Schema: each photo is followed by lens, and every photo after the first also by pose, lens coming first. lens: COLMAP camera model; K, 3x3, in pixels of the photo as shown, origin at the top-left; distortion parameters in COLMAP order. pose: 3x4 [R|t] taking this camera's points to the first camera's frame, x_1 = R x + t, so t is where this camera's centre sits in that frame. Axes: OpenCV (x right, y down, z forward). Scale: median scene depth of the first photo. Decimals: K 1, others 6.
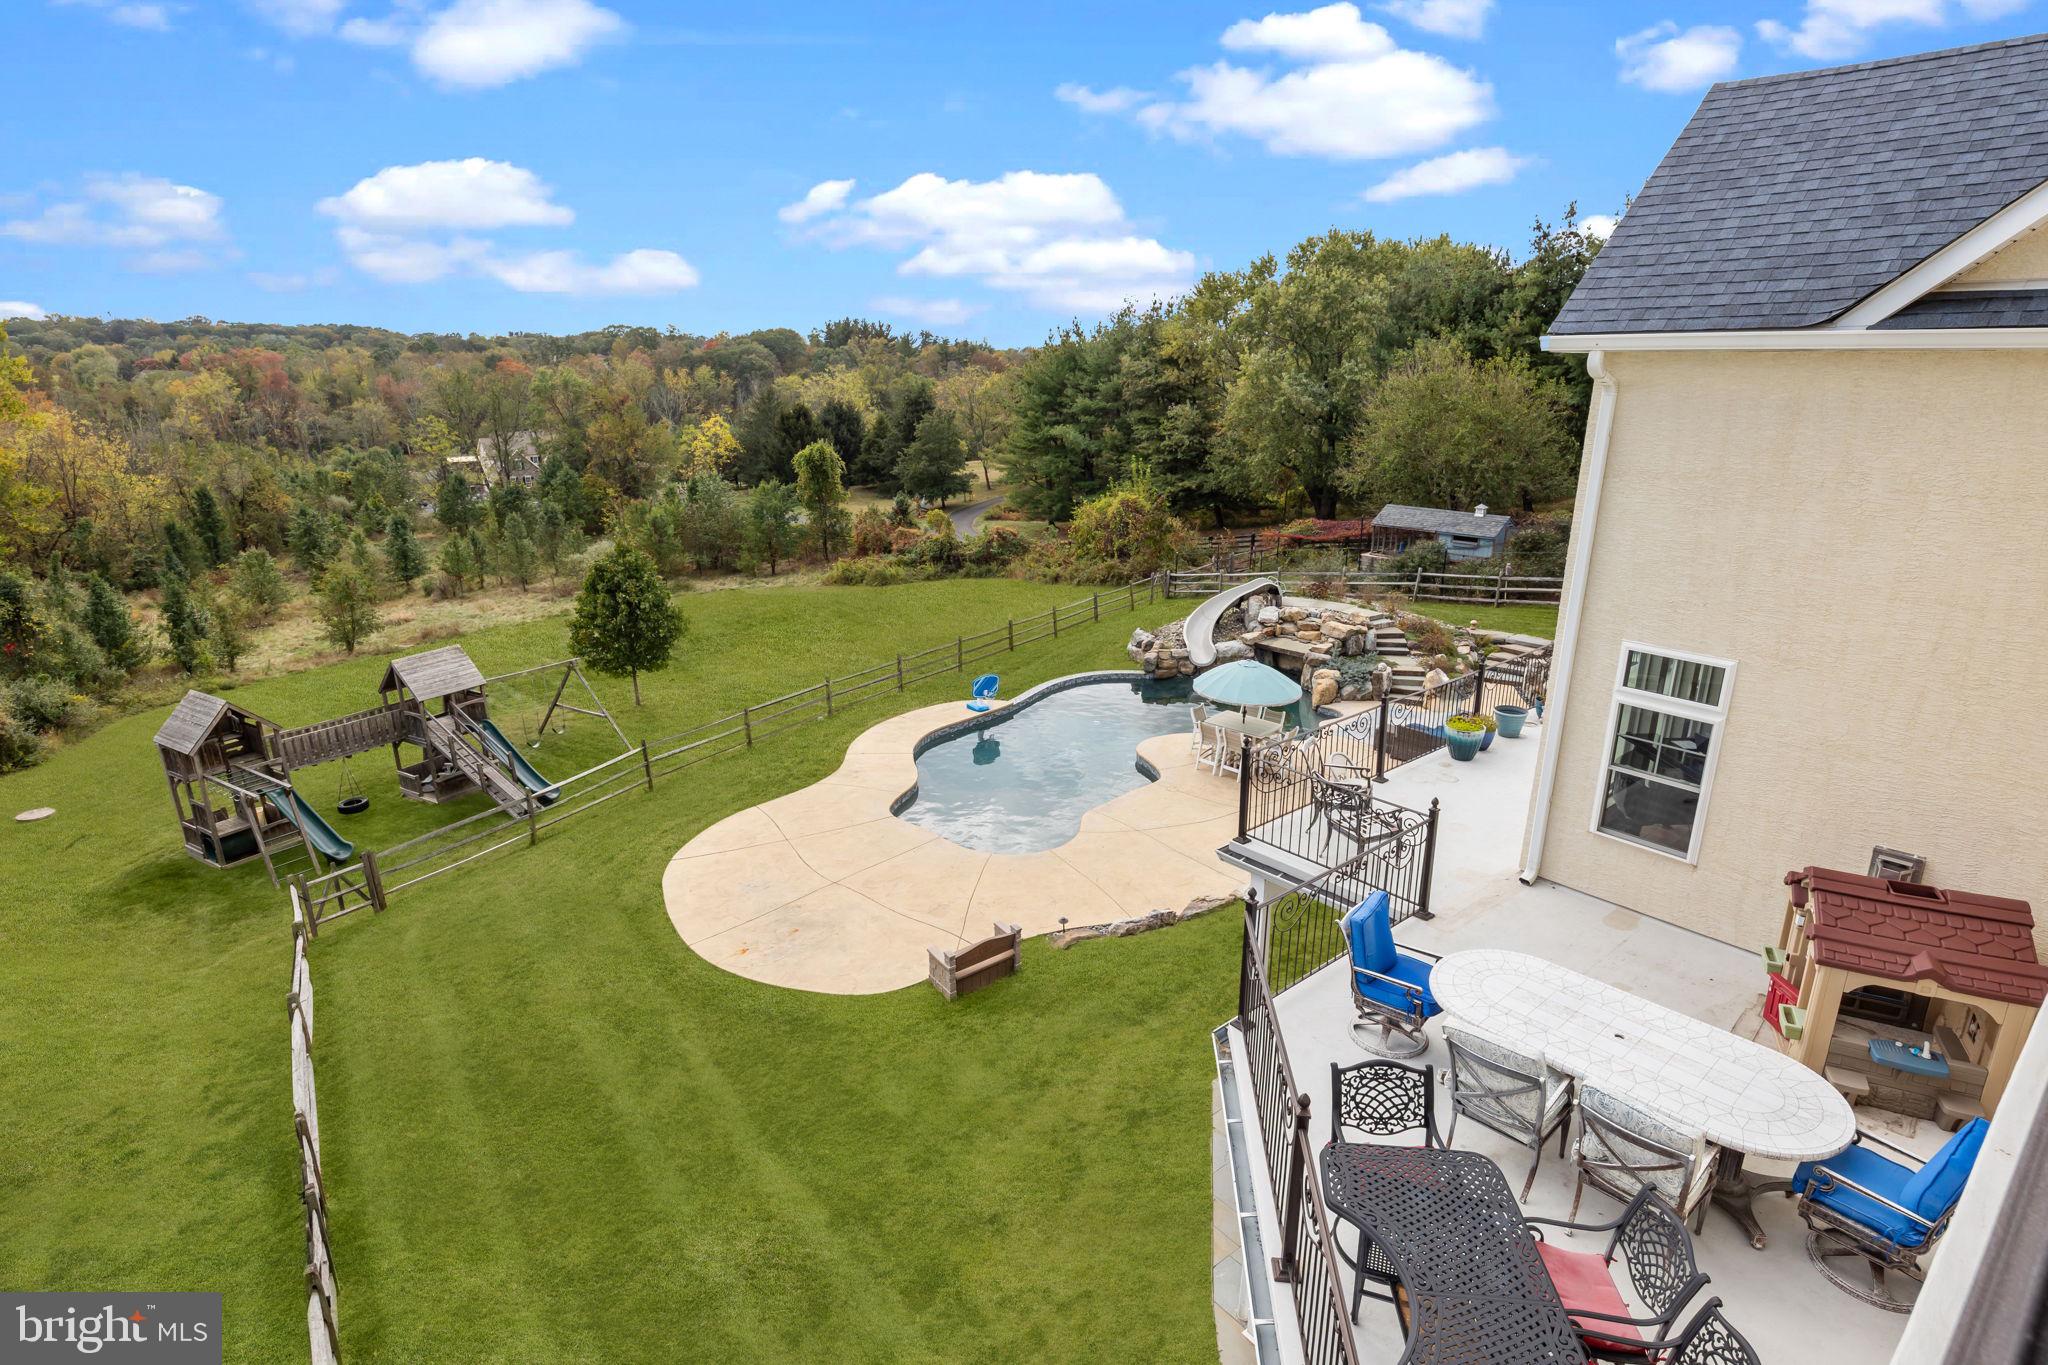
lens RADIAL K [[1026.3, 0, 1024.0], [0, 1026.3, 682.5], [0, 0, 1]] dist [0.000001, 0.000075]
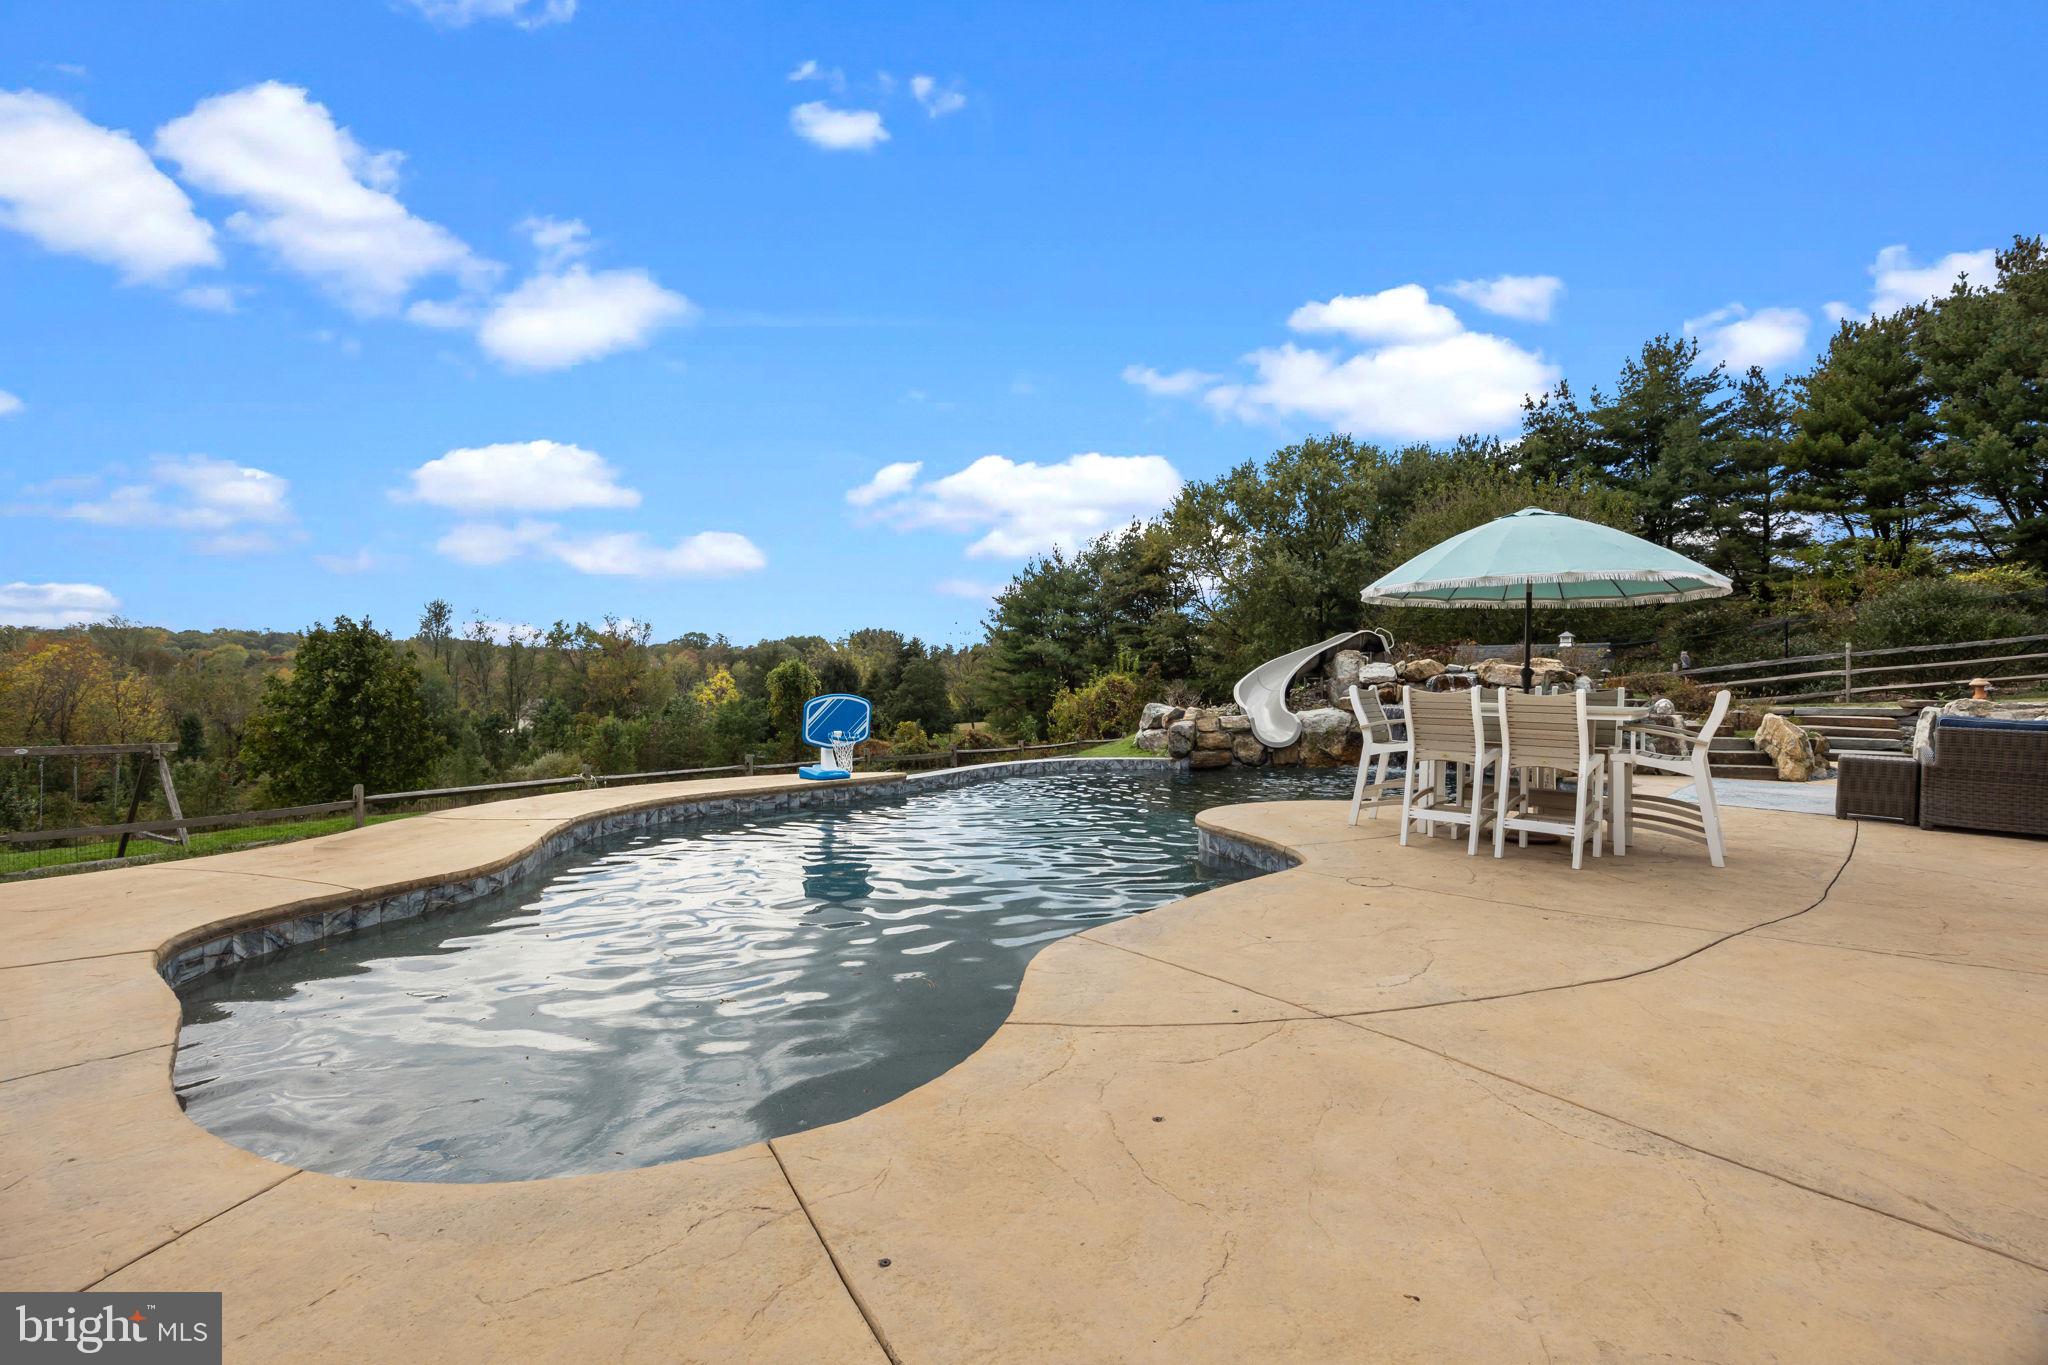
lens RADIAL K [[957.1, 0, 1024.0], [0, 957.1, 682.5], [0, 0, 1]] dist [-0.048977, -0.000062]
pose [[0.999917, 0.003262, 0.012472, 0.011075], [0.000032, 0.966823, -0.255447, 0.025352], [-0.012891, 0.255426, 0.966743, 0.162882]]
